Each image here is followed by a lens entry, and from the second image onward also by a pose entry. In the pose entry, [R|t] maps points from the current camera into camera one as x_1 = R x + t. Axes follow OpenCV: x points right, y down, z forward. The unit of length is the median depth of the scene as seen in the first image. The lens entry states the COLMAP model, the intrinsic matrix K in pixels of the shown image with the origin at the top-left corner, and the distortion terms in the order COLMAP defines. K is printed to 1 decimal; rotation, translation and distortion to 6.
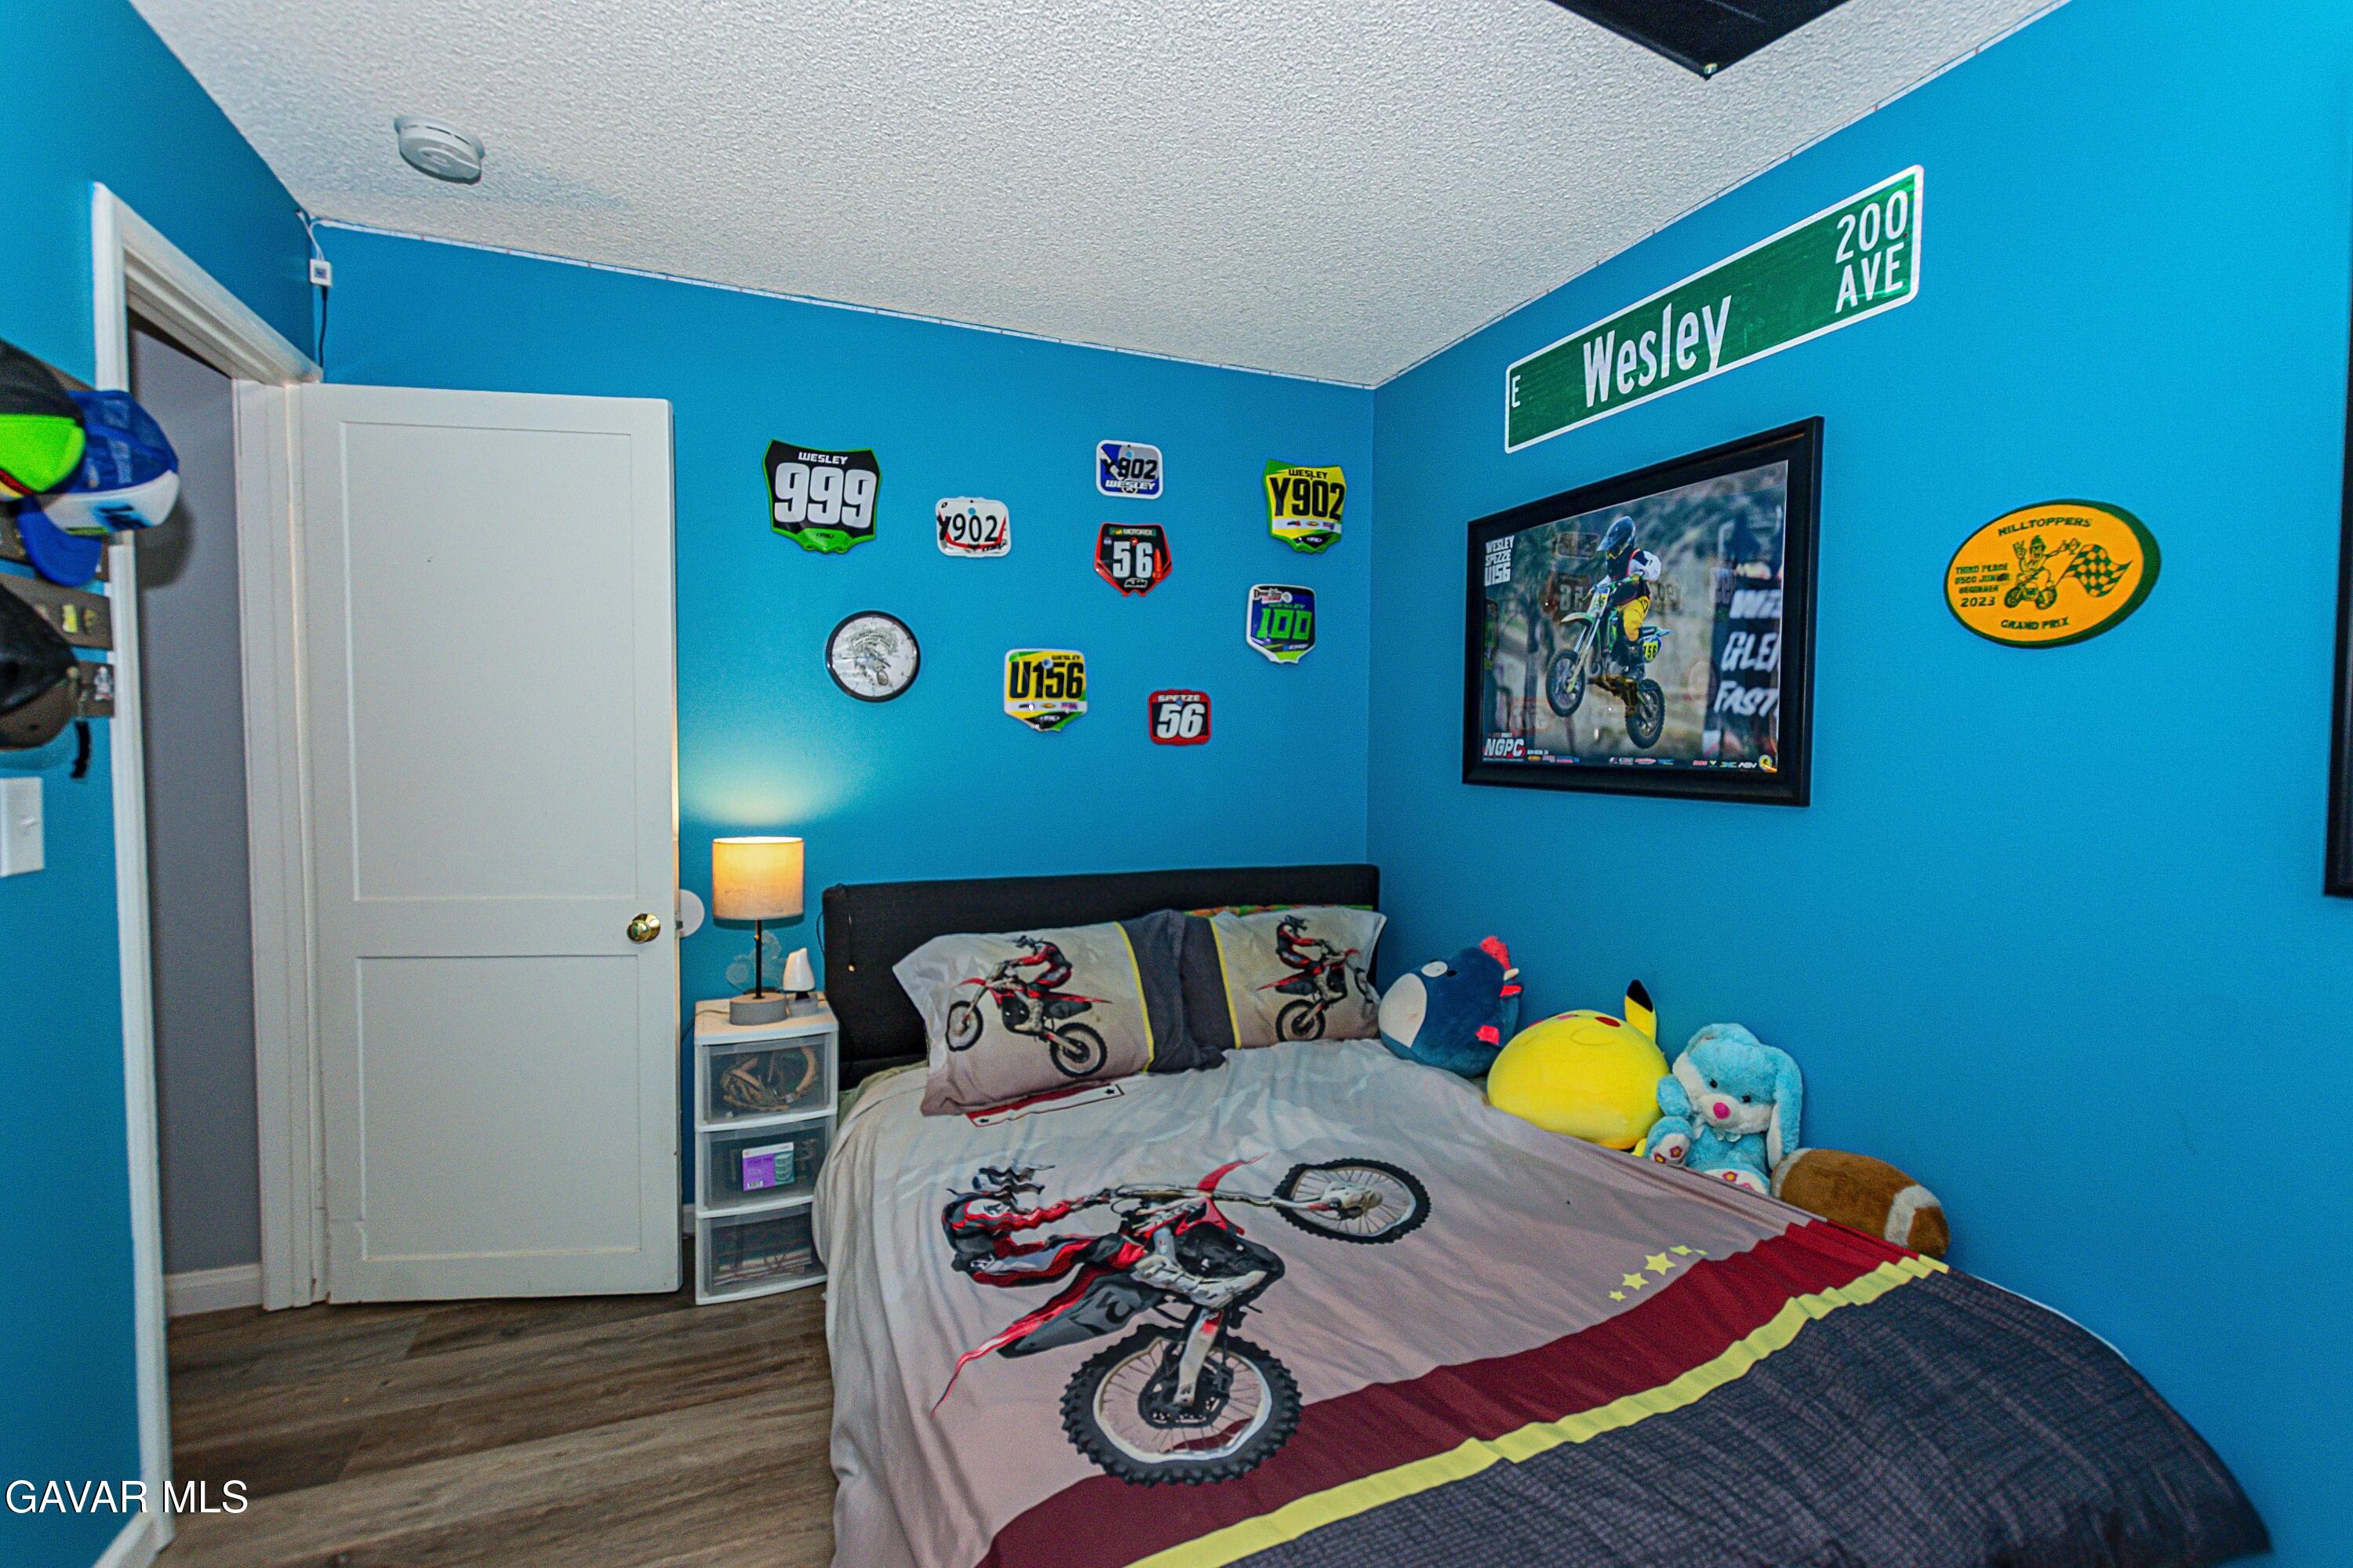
lens RADIAL K [[1042.1, 0, 1192.6], [0, 1042.1, 785.2], [0, 0, 1]] dist [0.005107, -0.002328]
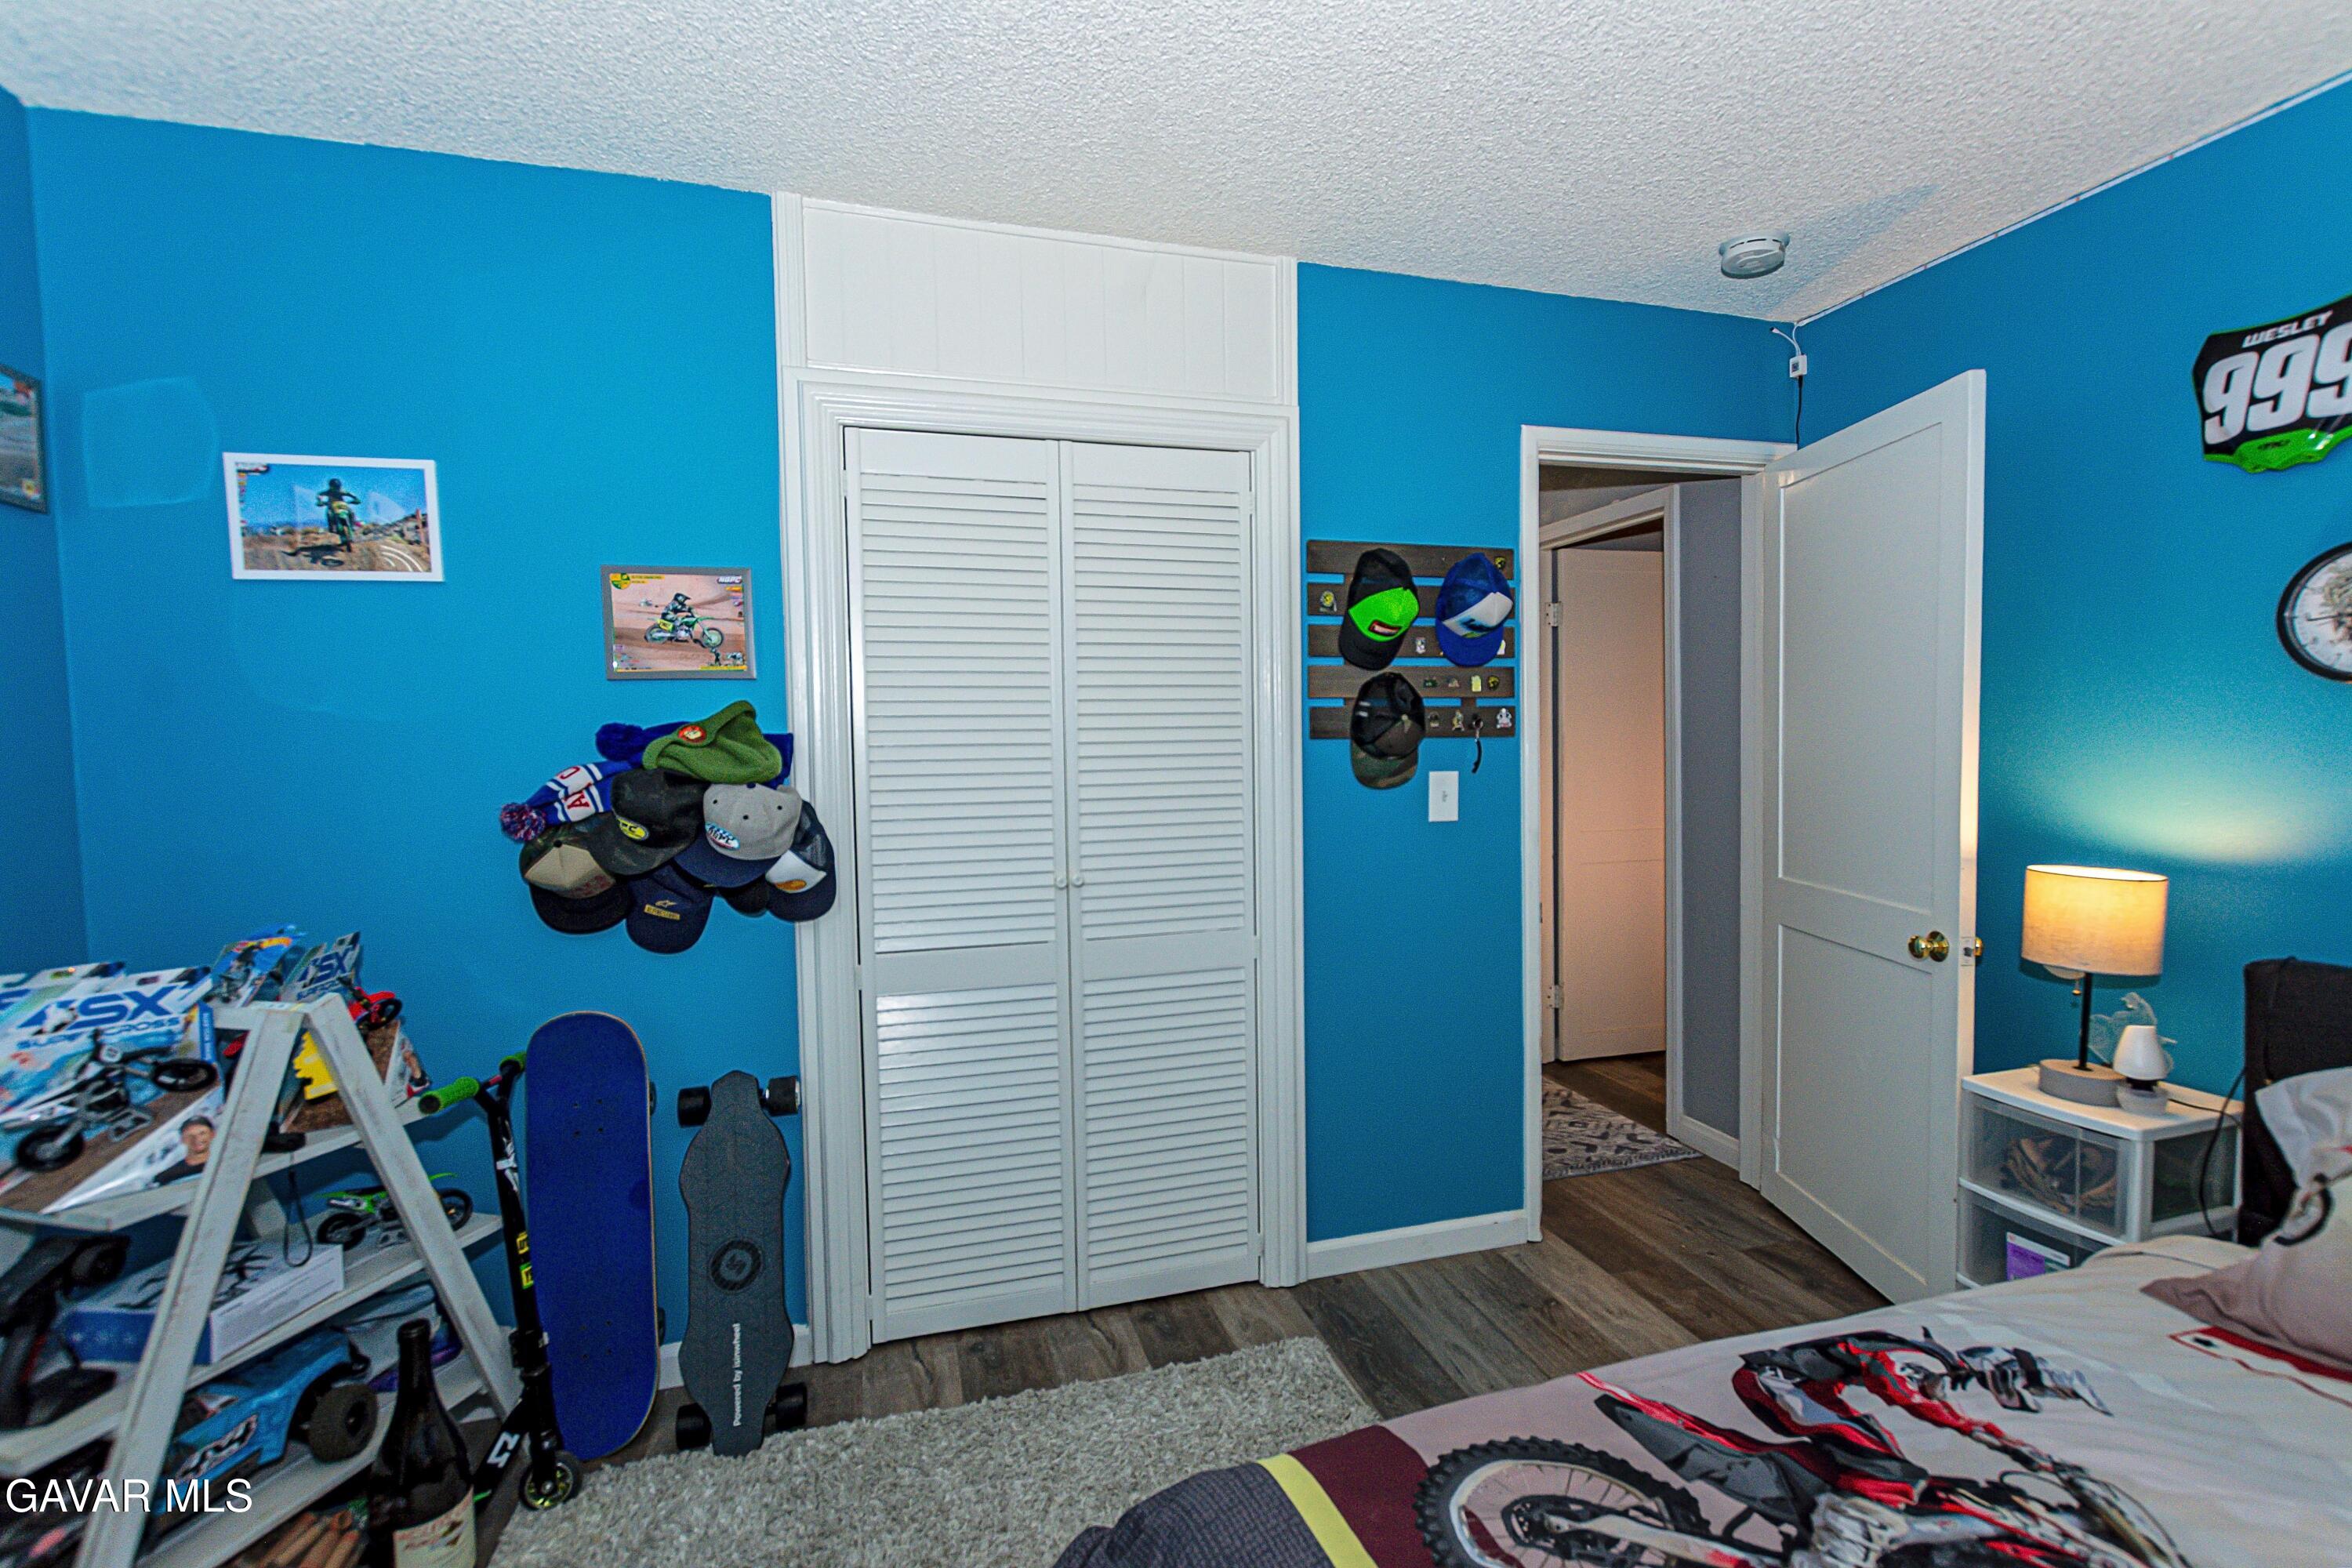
lens RADIAL K [[1041.6, 0, 1182.9], [0, 1041.6, 781.0], [0, 0, 1]] dist [0.005107, -0.002328]
pose [[-0.102381, 0.033491, -0.994181, 0.733619], [-0.026691, 0.998981, 0.036401, -0.043123], [0.994387, 0.030262, -0.101383, 0.646745]]
